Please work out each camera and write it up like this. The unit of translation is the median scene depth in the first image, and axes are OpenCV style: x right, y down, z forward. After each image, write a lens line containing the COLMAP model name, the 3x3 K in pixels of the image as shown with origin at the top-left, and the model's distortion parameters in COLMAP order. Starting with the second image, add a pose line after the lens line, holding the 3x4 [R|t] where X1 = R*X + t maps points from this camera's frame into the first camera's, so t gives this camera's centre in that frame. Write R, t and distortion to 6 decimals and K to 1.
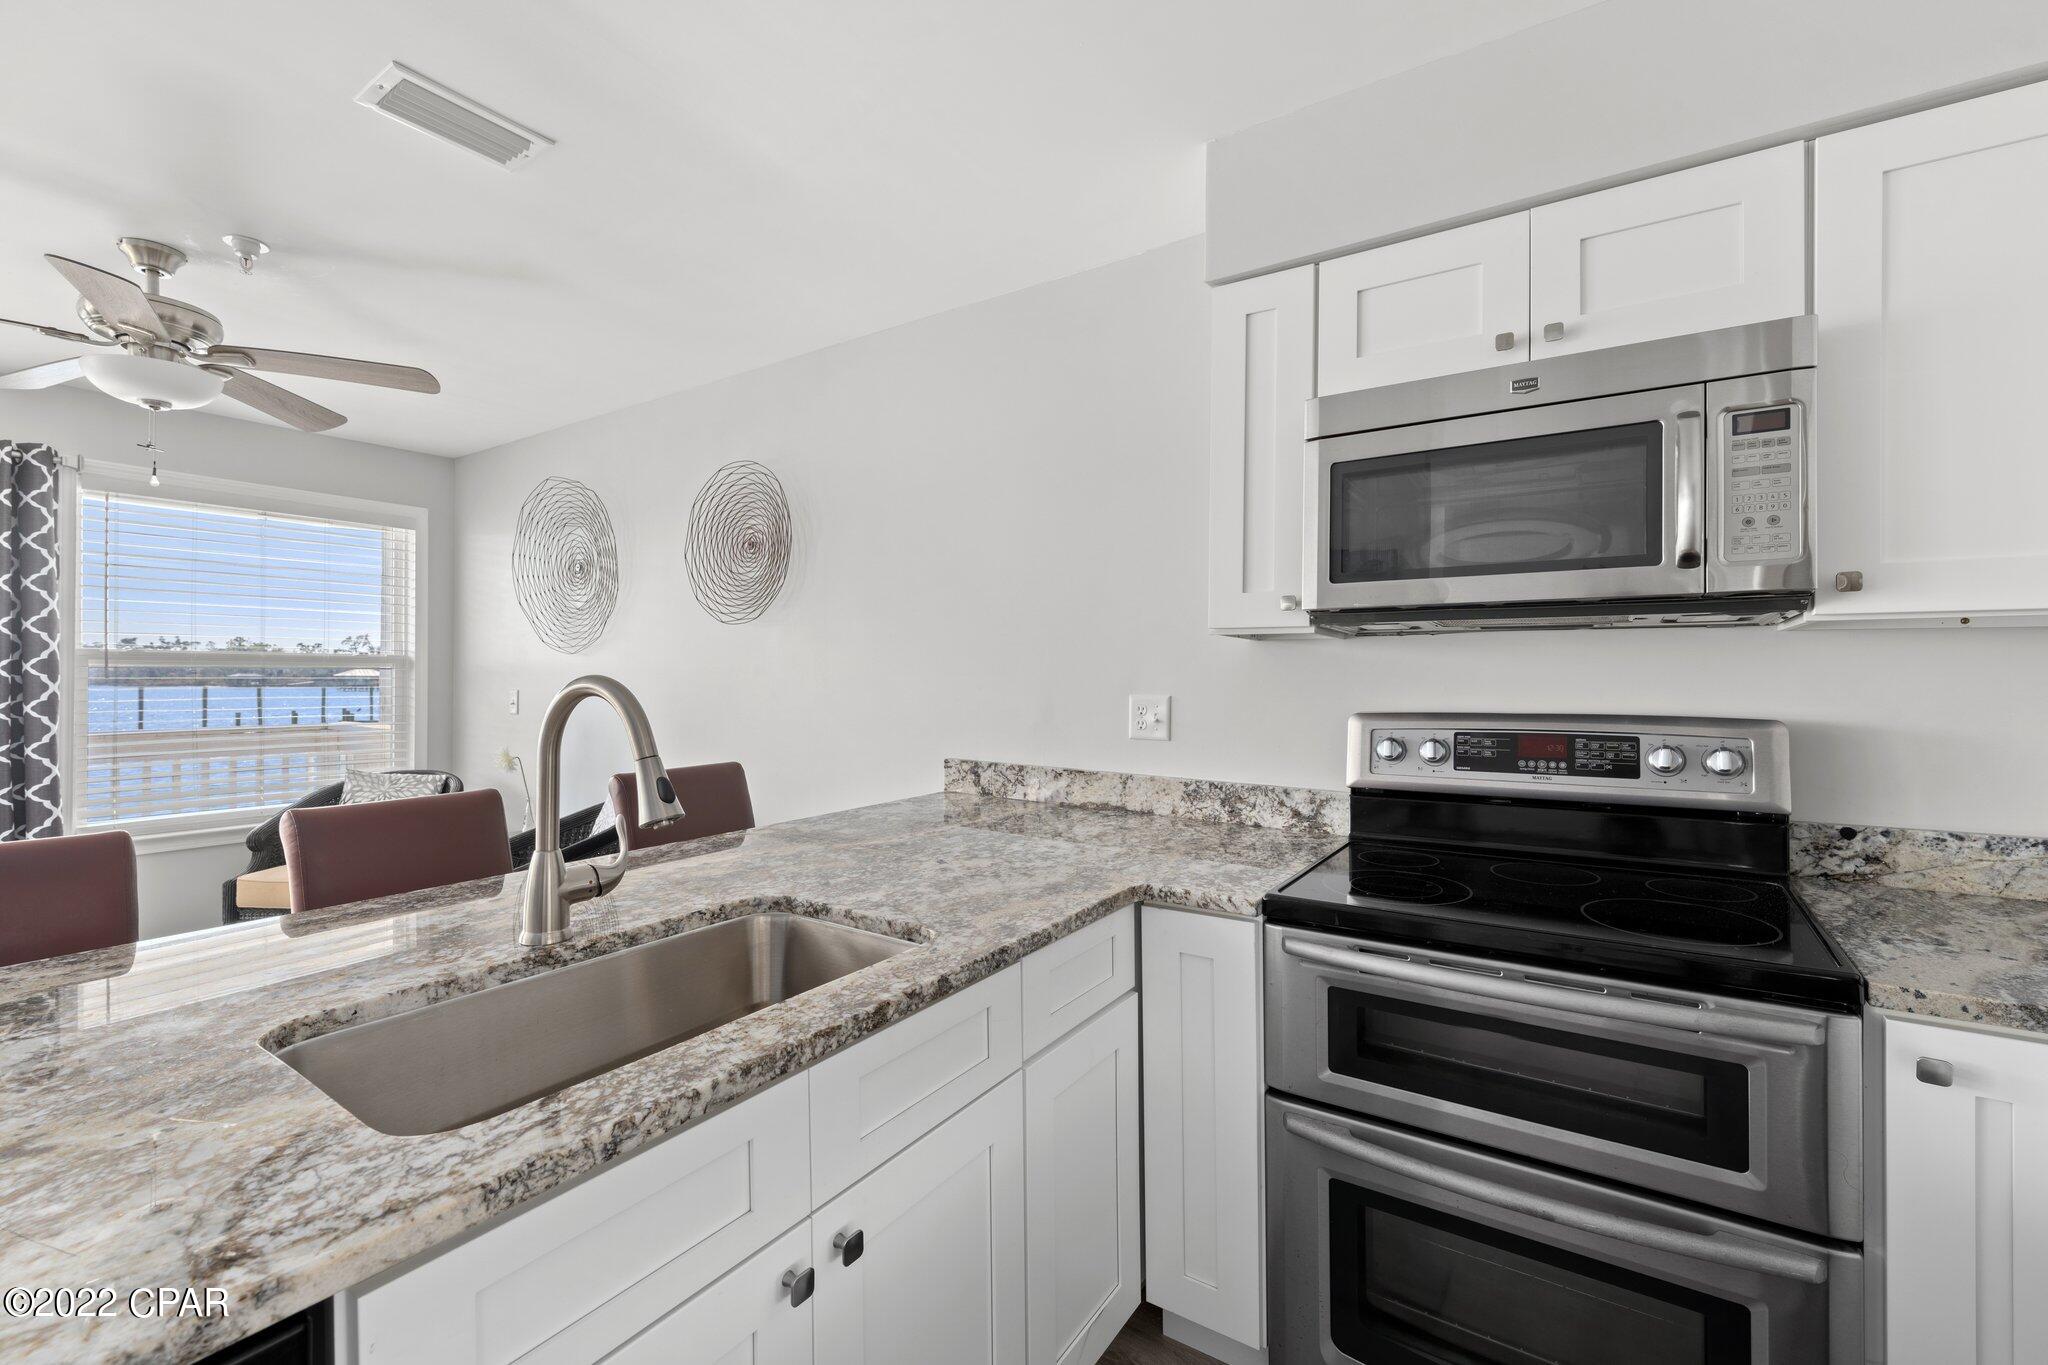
lens RADIAL K [[840.3, 0, 1034.3], [0, 840.3, 679.3], [0, 0, 1]] dist [-0.004561, -0.002858]
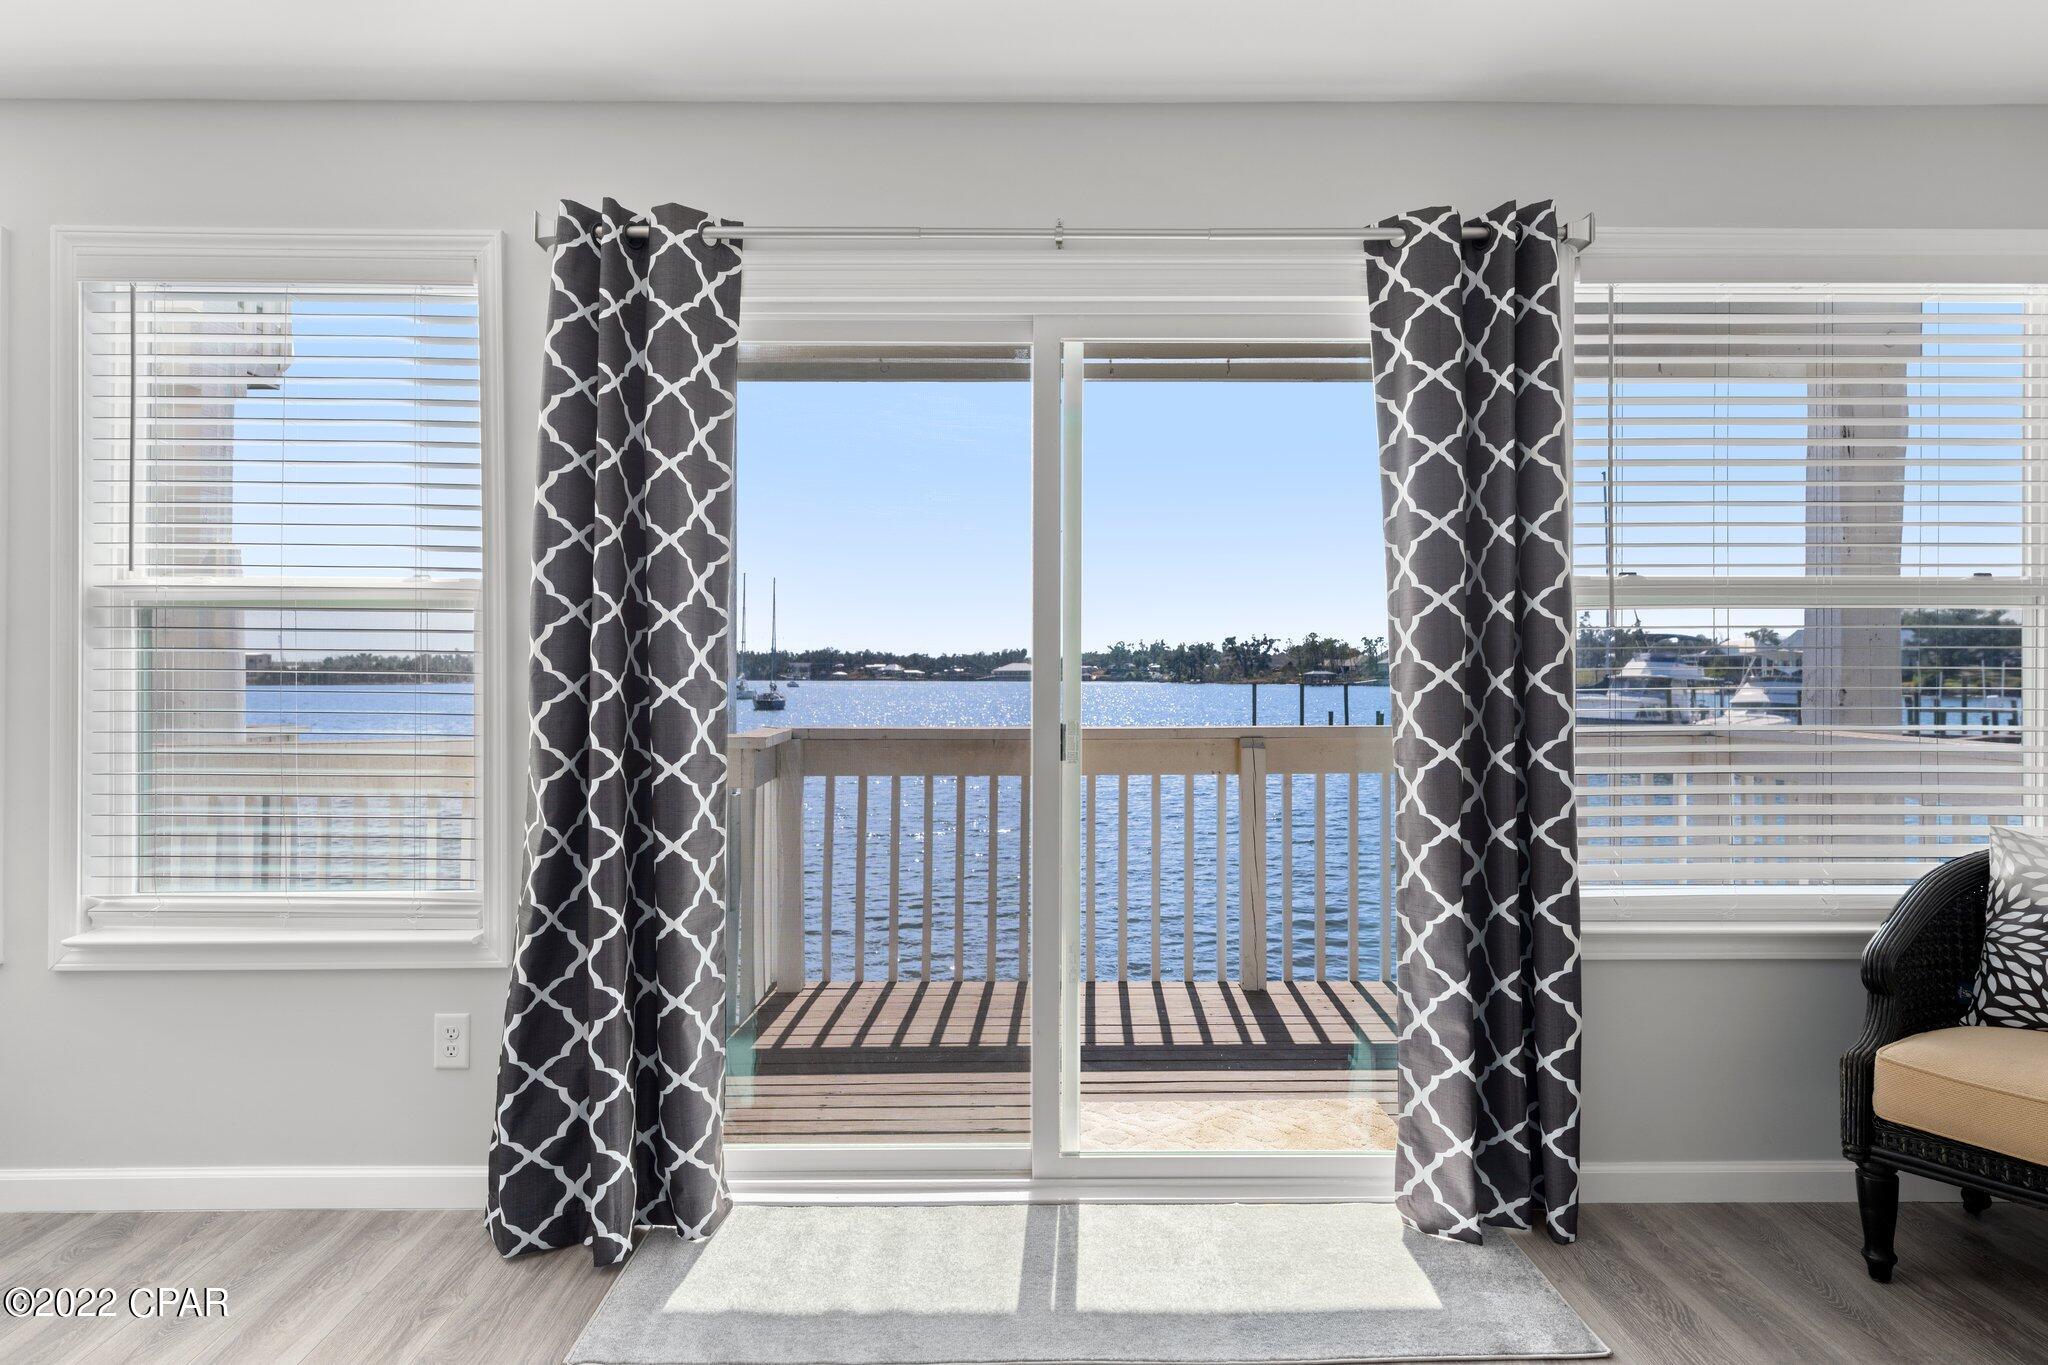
lens RADIAL K [[1192.3, 0, 1034.9], [0, 1192.3, 672.7], [0, 0, 1]] dist [0.005112, -0.002745]
pose [[0.548270, -0.003597, -0.836294, -1.203814], [0.000245, 0.999991, -0.004140, 0.056505], [0.836301, 0.002065, 0.548266, 0.461931]]
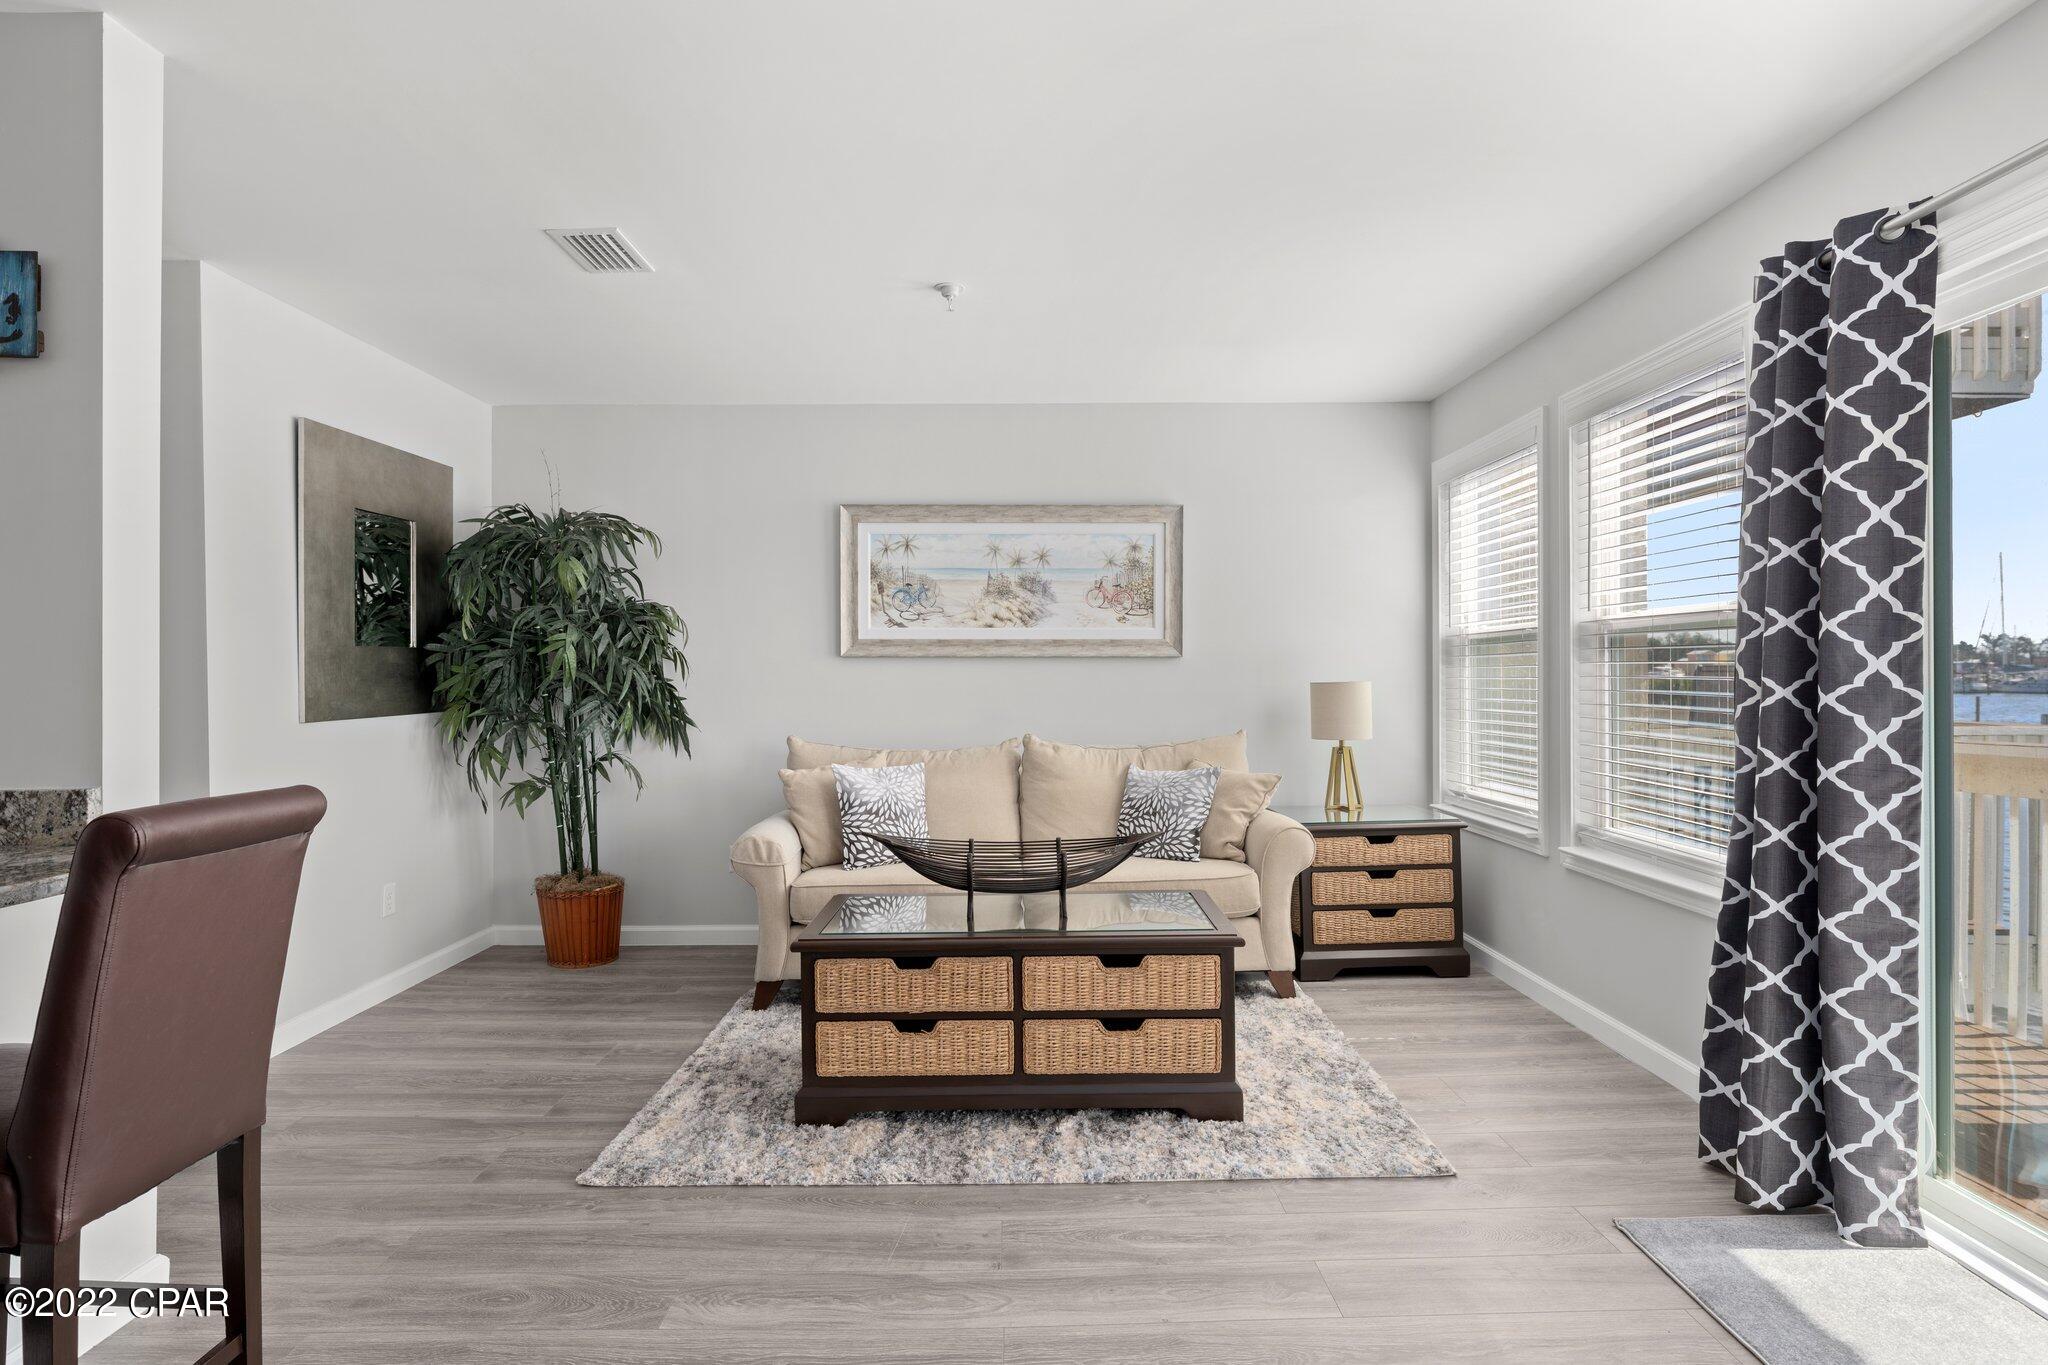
lens RADIAL K [[1056.3, 0, 1034.2], [0, 1056.3, 678.5], [0, 0, 1]] dist [0.015411, -0.000283]
pose [[-0.831923, 0.002626, -0.554886, -1.097627], [0.002263, 0.999997, 0.001340, 0.045435], [0.554887, -0.000141, -0.831926, 1.349879]]
